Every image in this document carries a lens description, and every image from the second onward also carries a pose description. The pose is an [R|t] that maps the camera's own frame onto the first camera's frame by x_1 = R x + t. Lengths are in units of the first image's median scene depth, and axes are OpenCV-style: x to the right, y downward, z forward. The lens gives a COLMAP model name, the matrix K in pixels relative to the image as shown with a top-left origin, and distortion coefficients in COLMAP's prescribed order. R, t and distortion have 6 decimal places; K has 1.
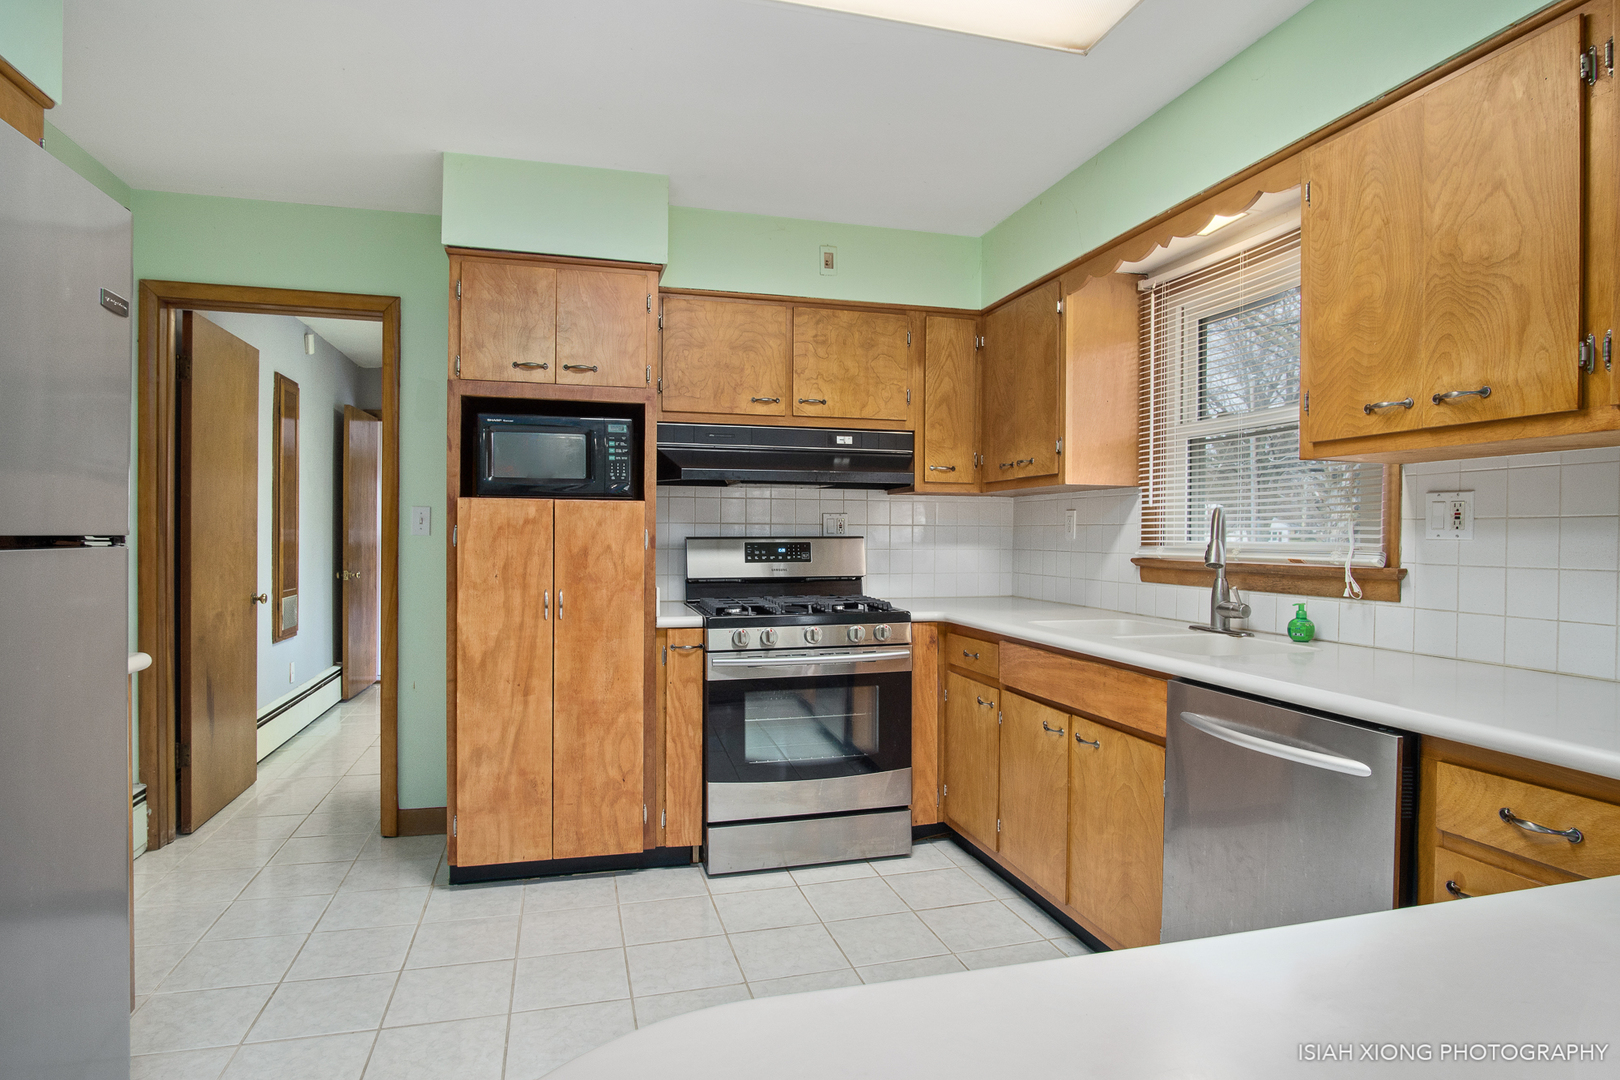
lens RADIAL K [[882.7, 0, 808.1], [0, 882.7, 539.1], [0, 0, 1]] dist [-0.016504, 0.003376]
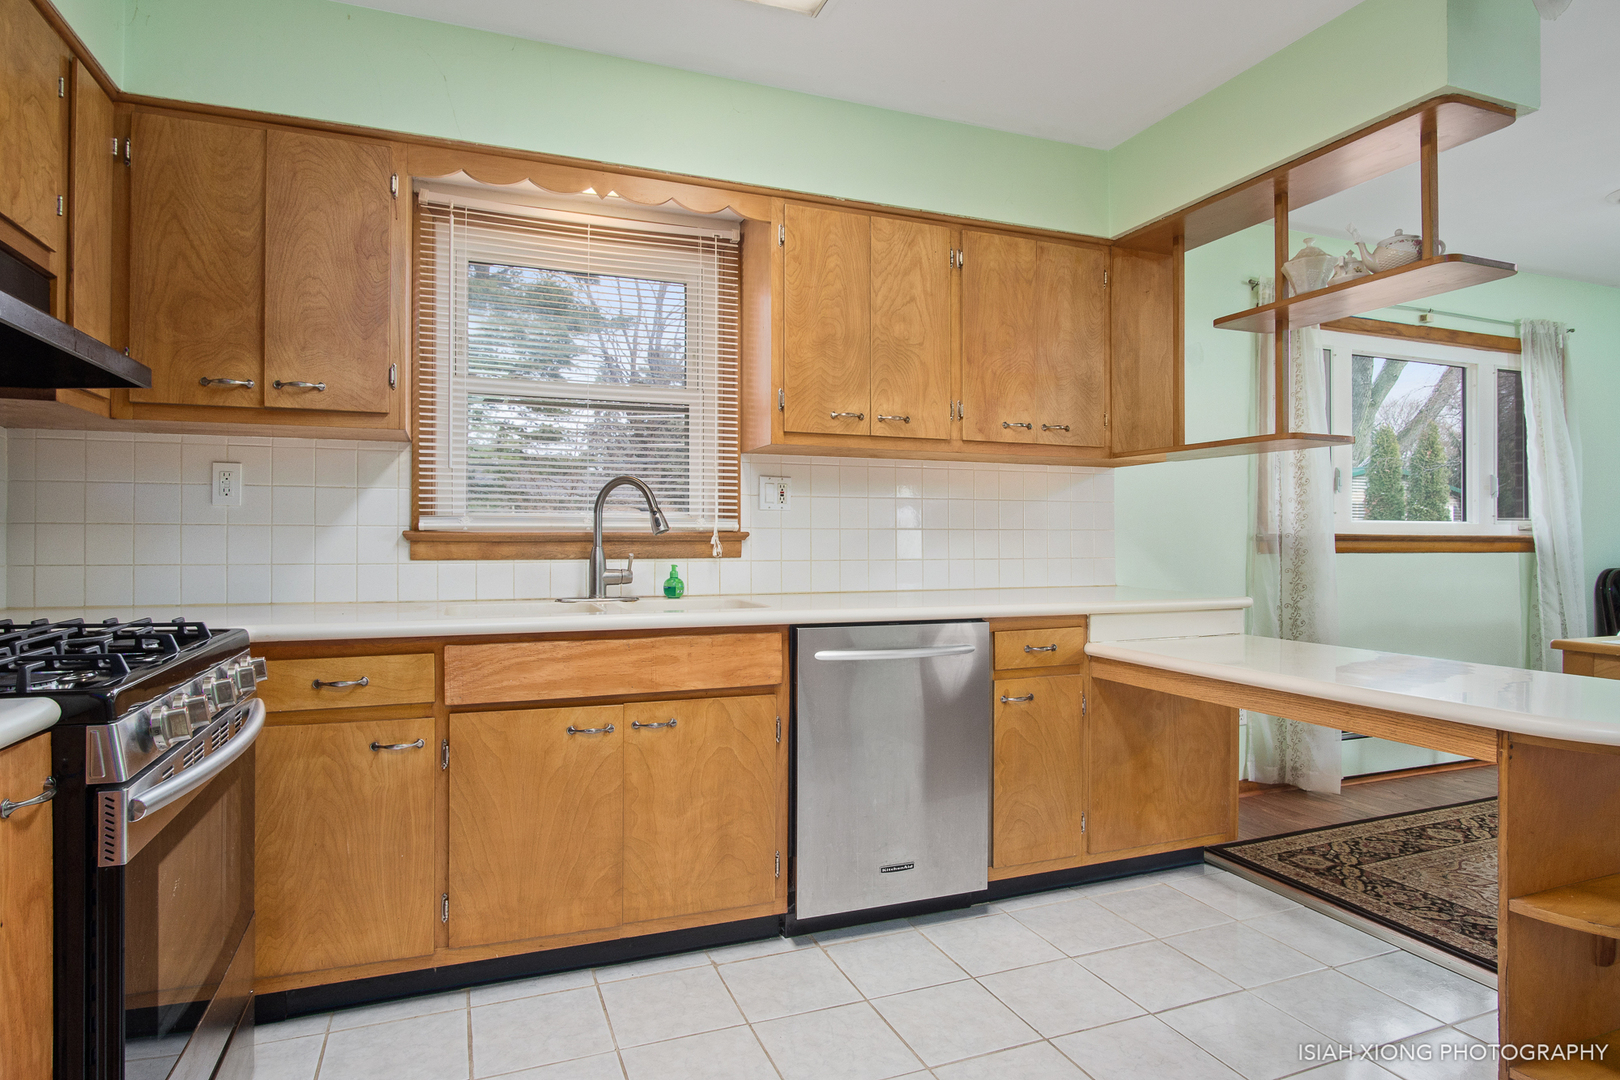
lens RADIAL K [[882.7, 0, 813.5], [0, 882.7, 541.0], [0, 0, 1]] dist [-0.016504, 0.003376]
pose [[-0.105810, -0.010128, 0.994335, -0.477918], [0.002768, 0.999941, 0.010479, 0.024111], [-0.994382, 0.003861, -0.105776, 0.738129]]
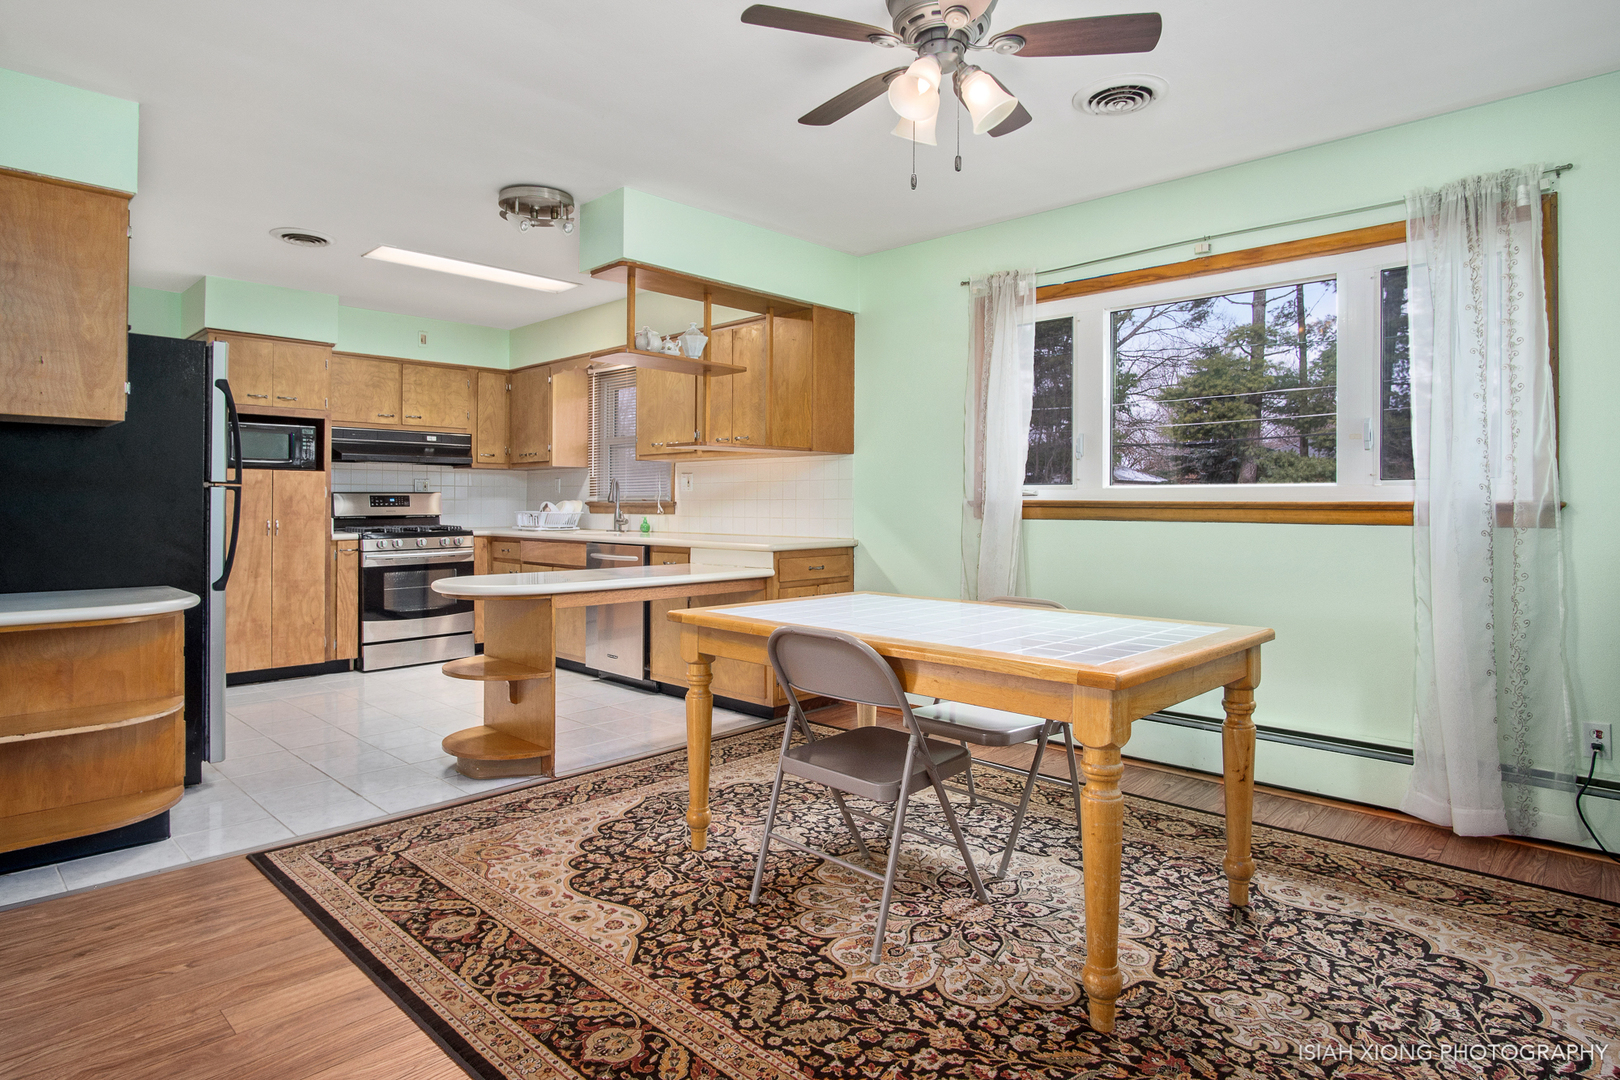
lens RADIAL K [[882.7, 0, 798.5], [0, 882.7, 500.9], [0, 0, 1]] dist [-0.016504, 0.003376]
pose [[0.860189, -0.002538, 0.509969, -0.273723], [0.005221, 0.999979, -0.003831, 0.030903], [-0.509949, 0.005958, 0.860184, -1.098875]]
